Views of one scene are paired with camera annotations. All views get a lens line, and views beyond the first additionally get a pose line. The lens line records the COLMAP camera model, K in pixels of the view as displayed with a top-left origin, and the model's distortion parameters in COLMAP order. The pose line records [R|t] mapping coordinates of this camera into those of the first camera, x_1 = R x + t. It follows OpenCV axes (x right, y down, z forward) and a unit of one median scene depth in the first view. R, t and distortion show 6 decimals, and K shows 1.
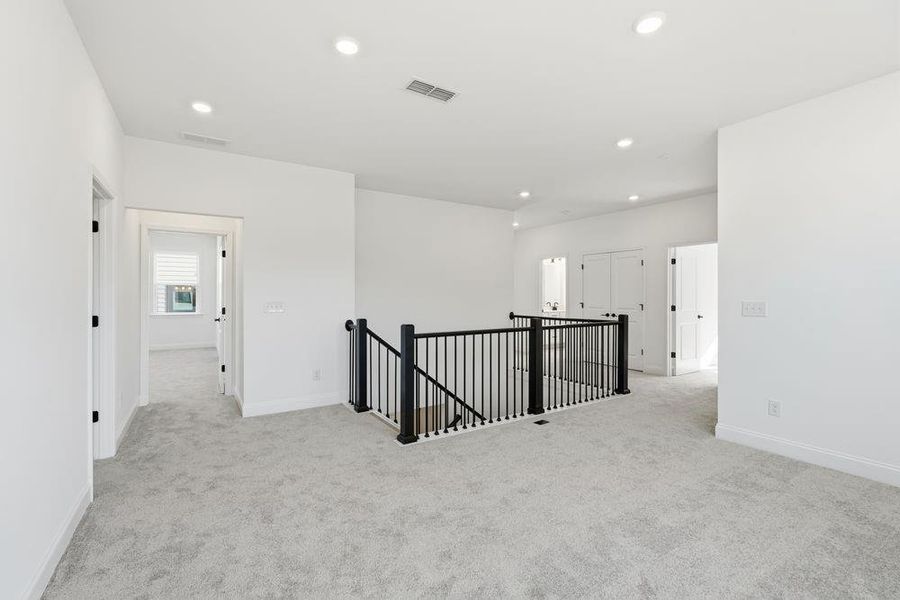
lens RADIAL K [[400.7, 0, 448.0], [0, 400.7, 295.7], [0, 0, 1]] dist [-0.015907, 0.004780]
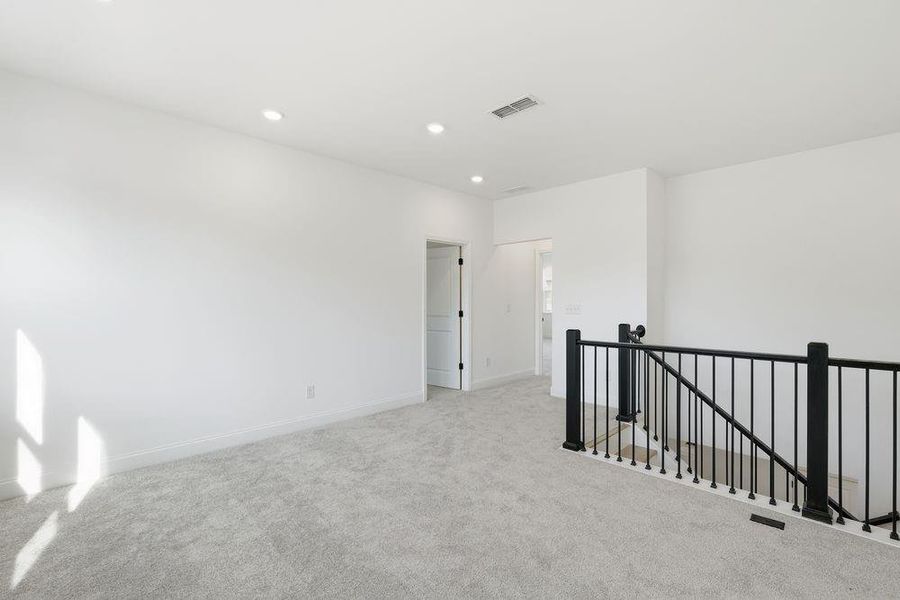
lens RADIAL K [[400.7, 0, 450.2], [0, 400.7, 300.7], [0, 0, 1]] dist [-0.015907, 0.004780]
pose [[0.207490, 0.004700, -0.978226, 0.730336], [0.002936, 0.999981, 0.005428, -0.004149], [0.978233, -0.003999, 0.207472, 0.463282]]
